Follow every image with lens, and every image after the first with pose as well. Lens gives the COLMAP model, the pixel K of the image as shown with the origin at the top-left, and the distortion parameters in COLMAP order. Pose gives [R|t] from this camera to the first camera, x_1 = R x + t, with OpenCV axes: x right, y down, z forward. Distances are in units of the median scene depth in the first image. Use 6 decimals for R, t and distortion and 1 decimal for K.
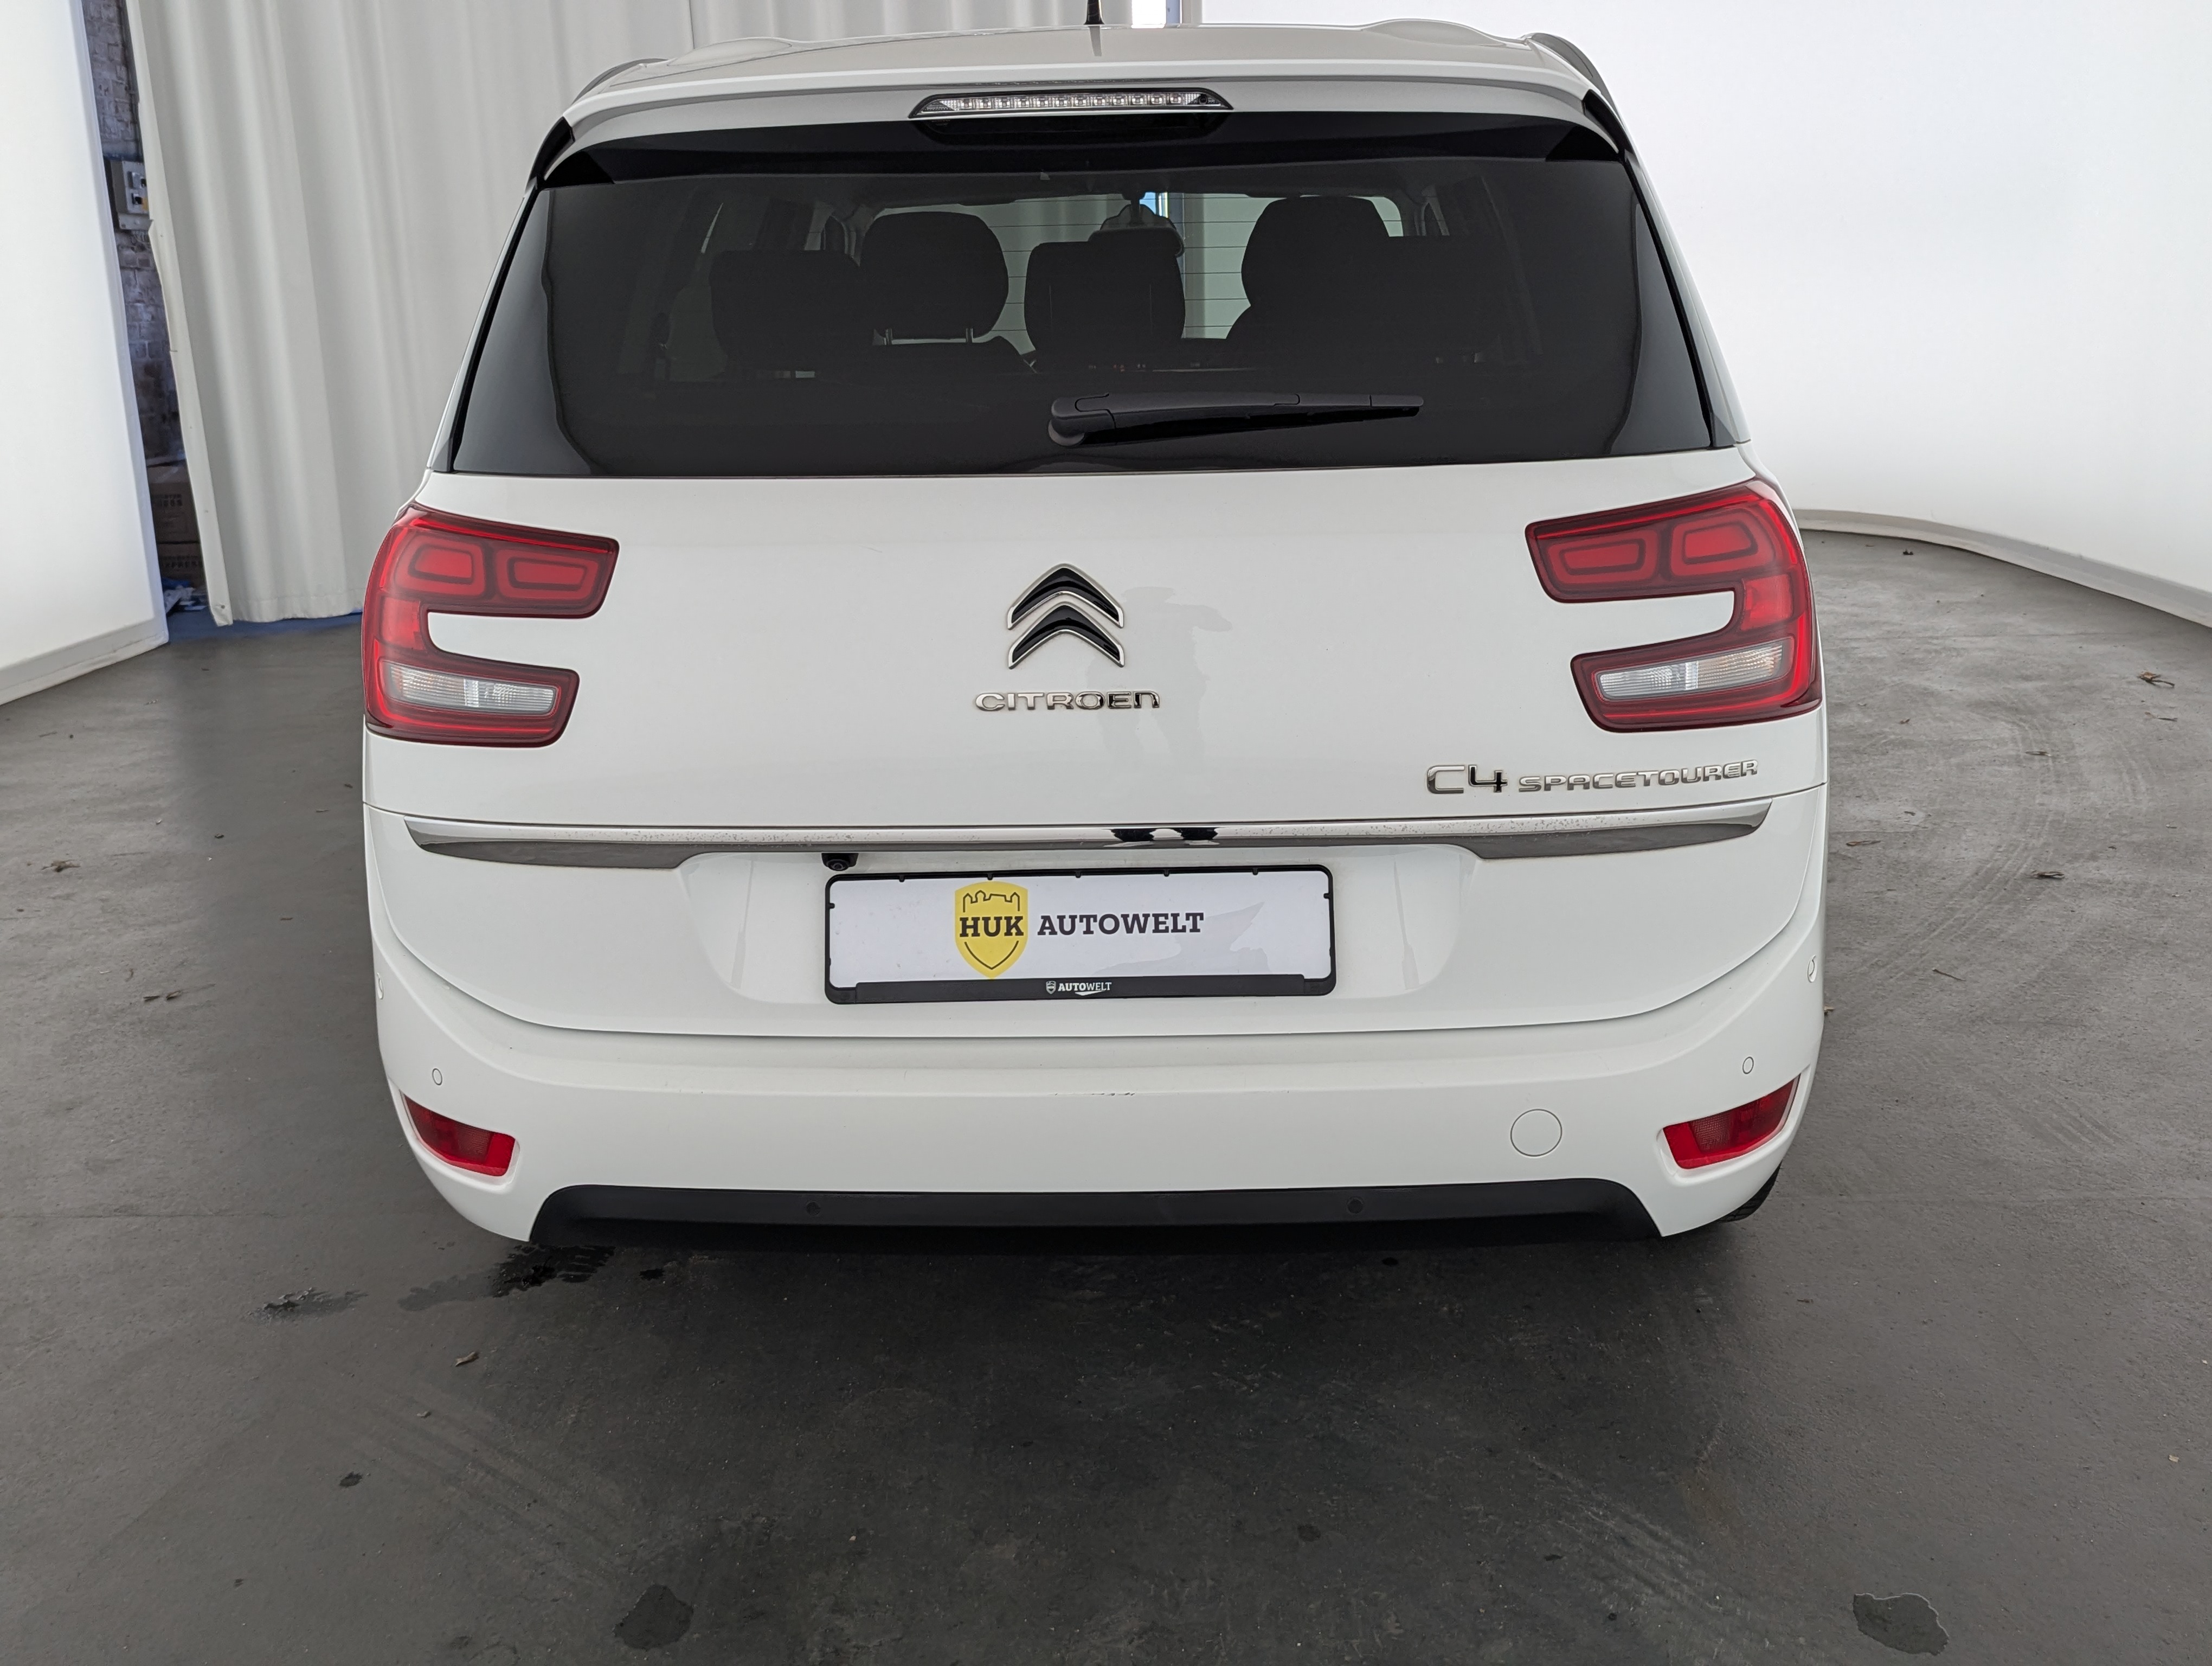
lens RADIAL K [[1990.0, 0, 1099.4], [0, 1990.0, 799.9], [0, 0, 1]] dist [0.097969, -0.086739]
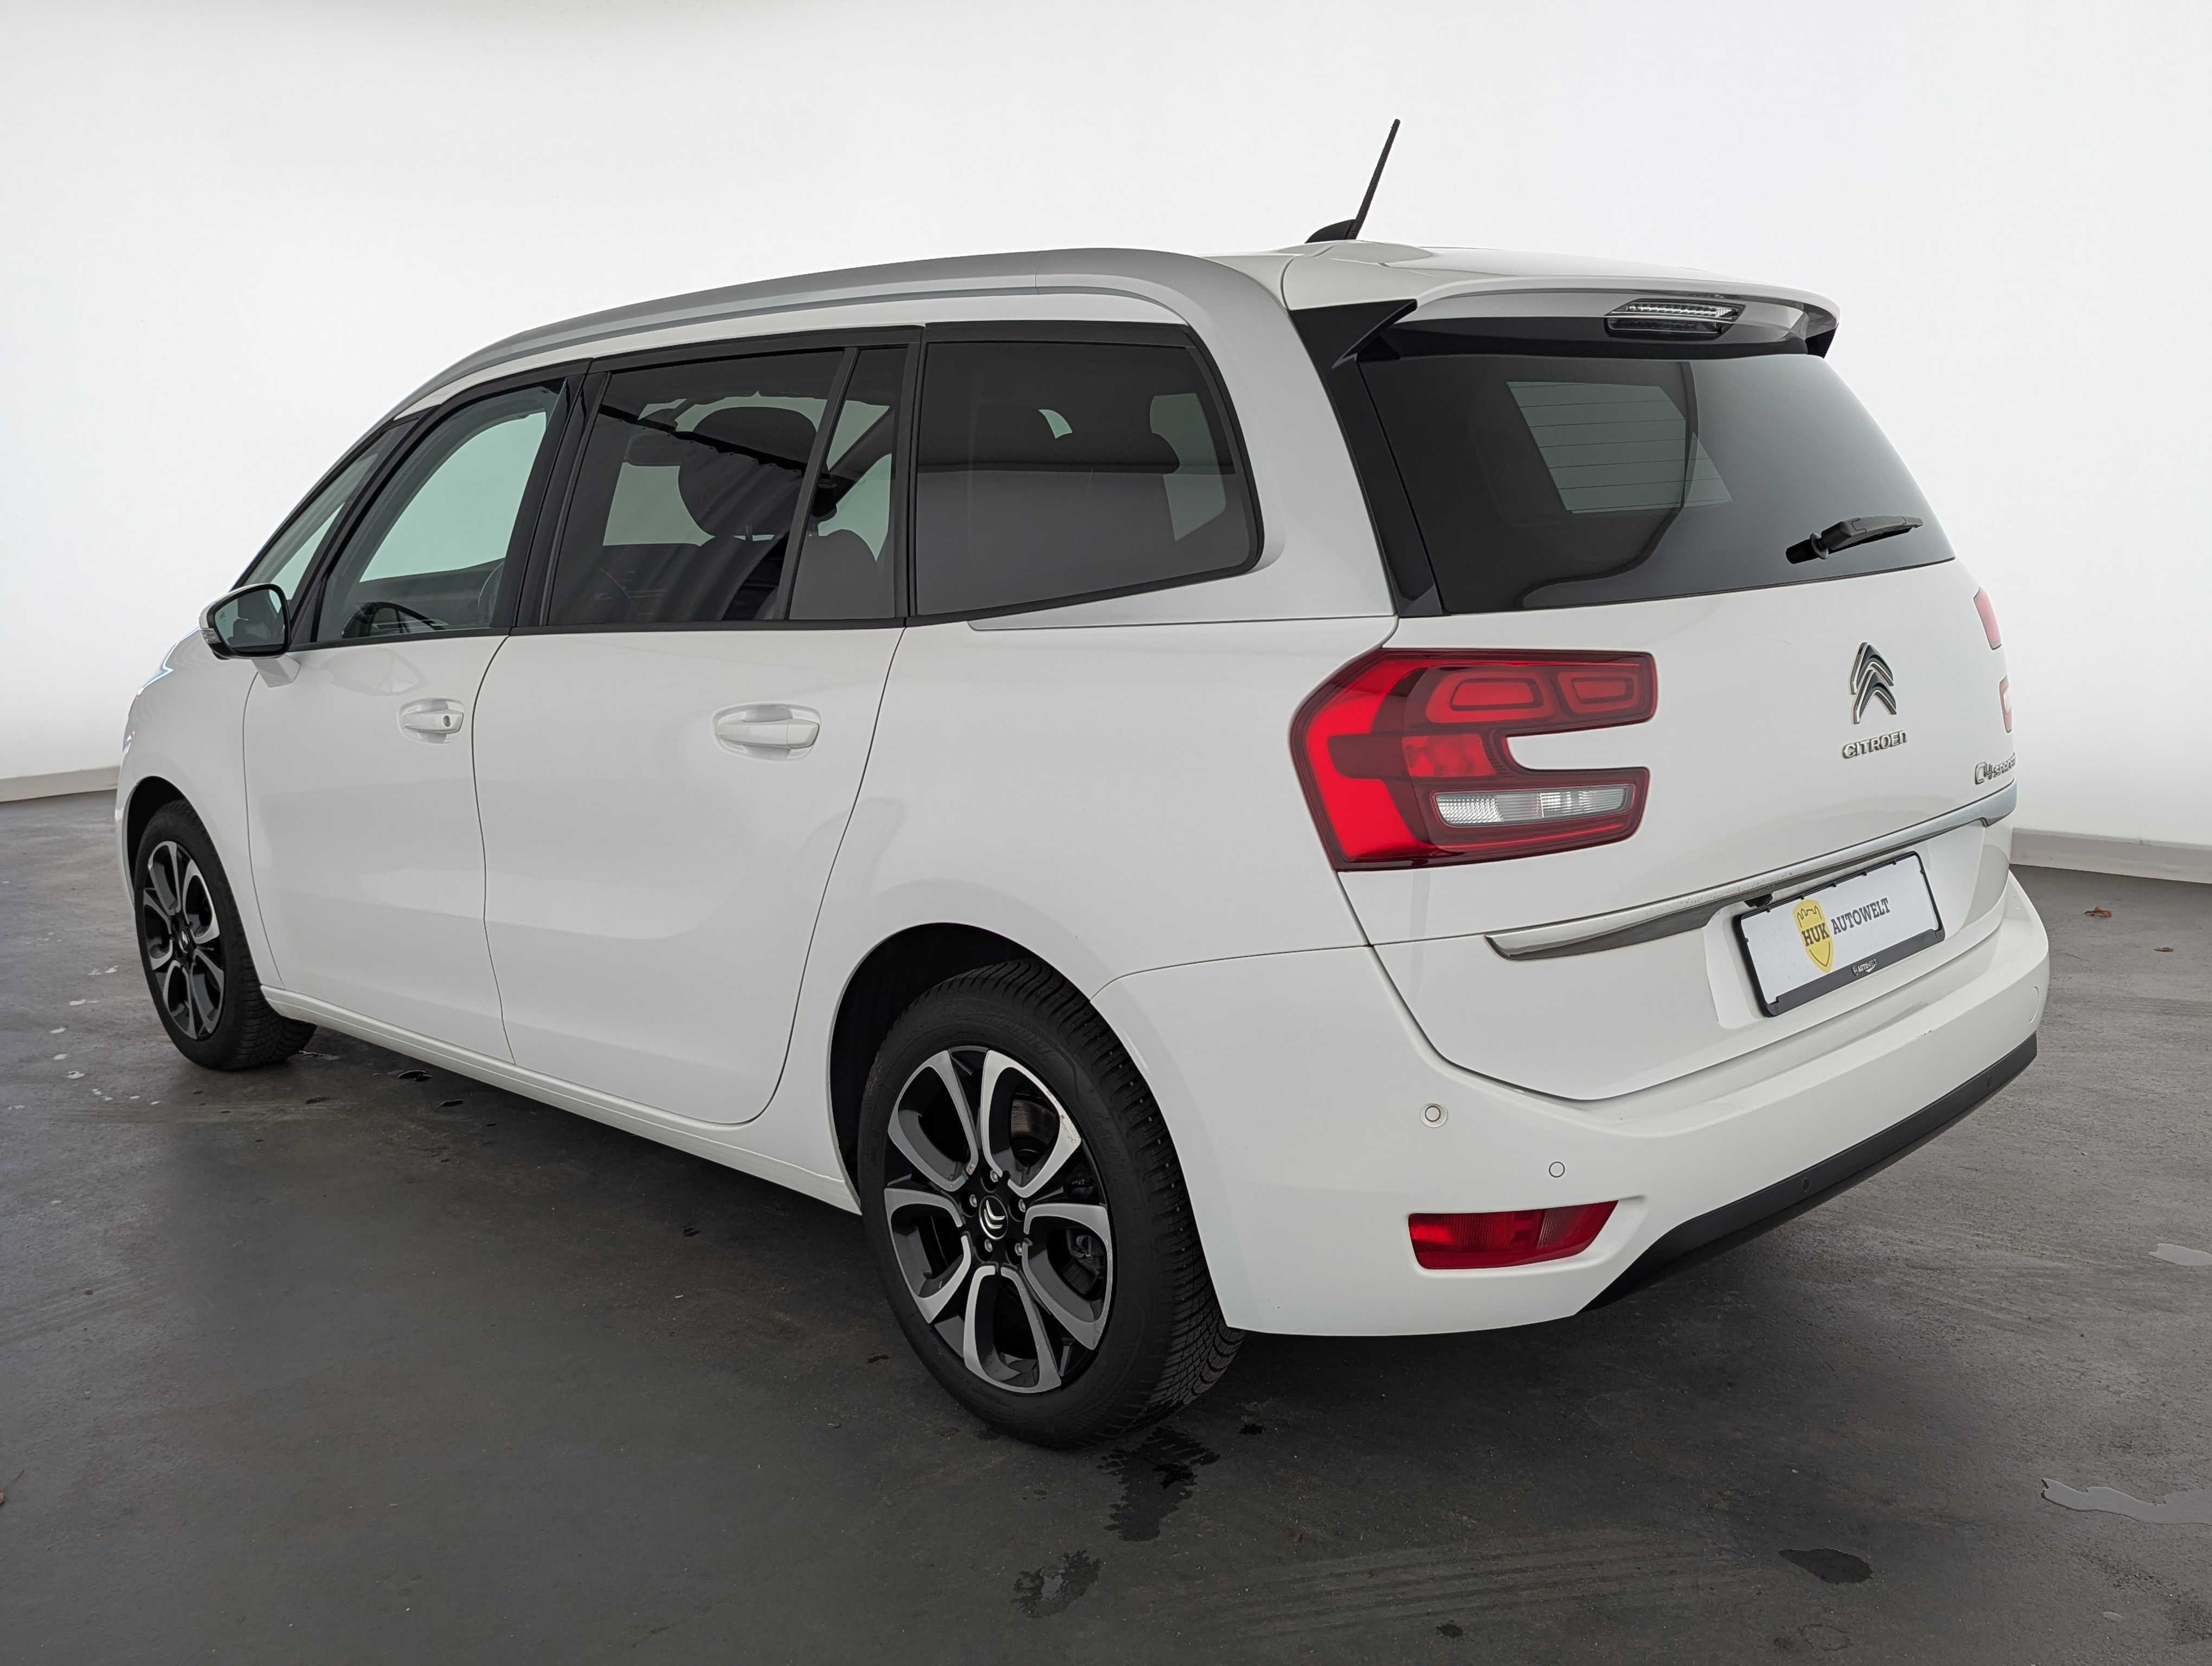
lens RADIAL K [[2007.6, 0, 1087.2], [0, 2007.6, 832.2], [0, 0, 1]] dist [0.046100, -0.003405]
pose [[0.682215, -0.129730, 0.719551, -1.277985], [0.203204, 0.979003, -0.016153, -0.073169], [-0.702347, 0.157236, 0.694252, 0.418624]]
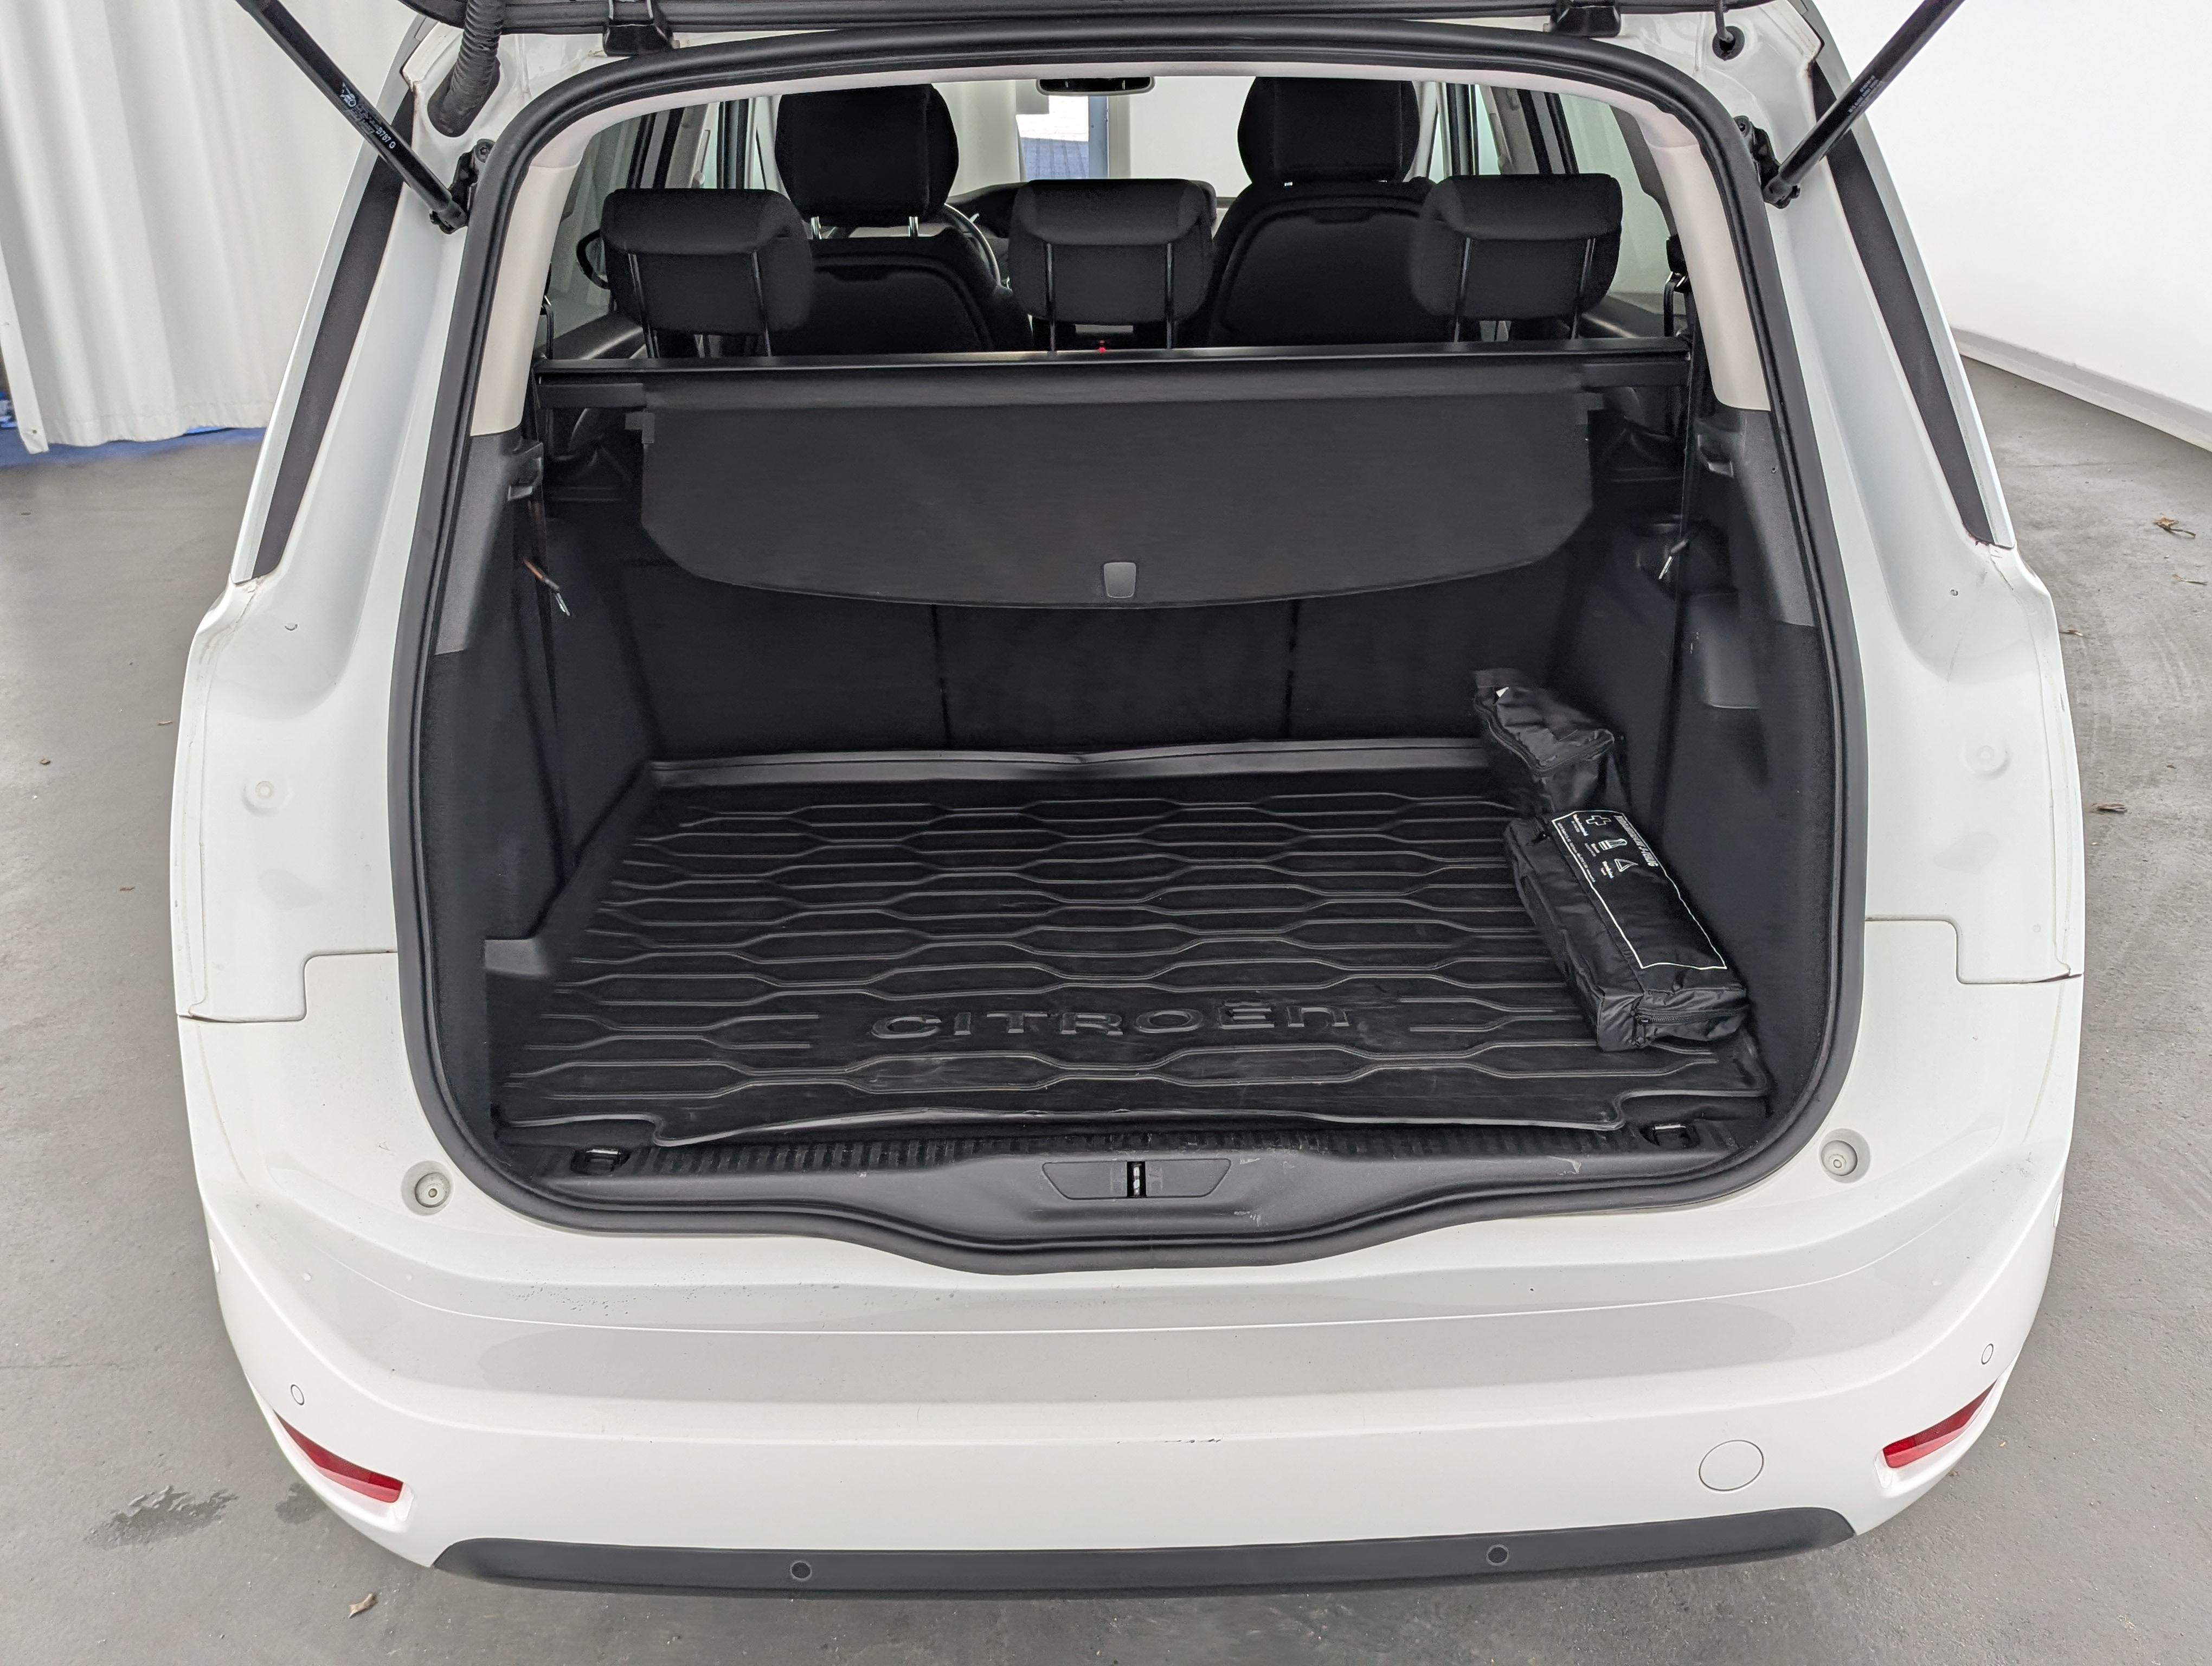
lens RADIAL K [[2007.6, 0, 1087.2], [0, 2007.6, 832.2], [0, 0, 1]] dist [0.046100, -0.003405]
pose [[0.998782, -0.017301, 0.046209, -0.062007], [0.010413, 0.989327, 0.145343, -0.184764], [-0.048230, -0.144685, 0.988302, 0.256454]]
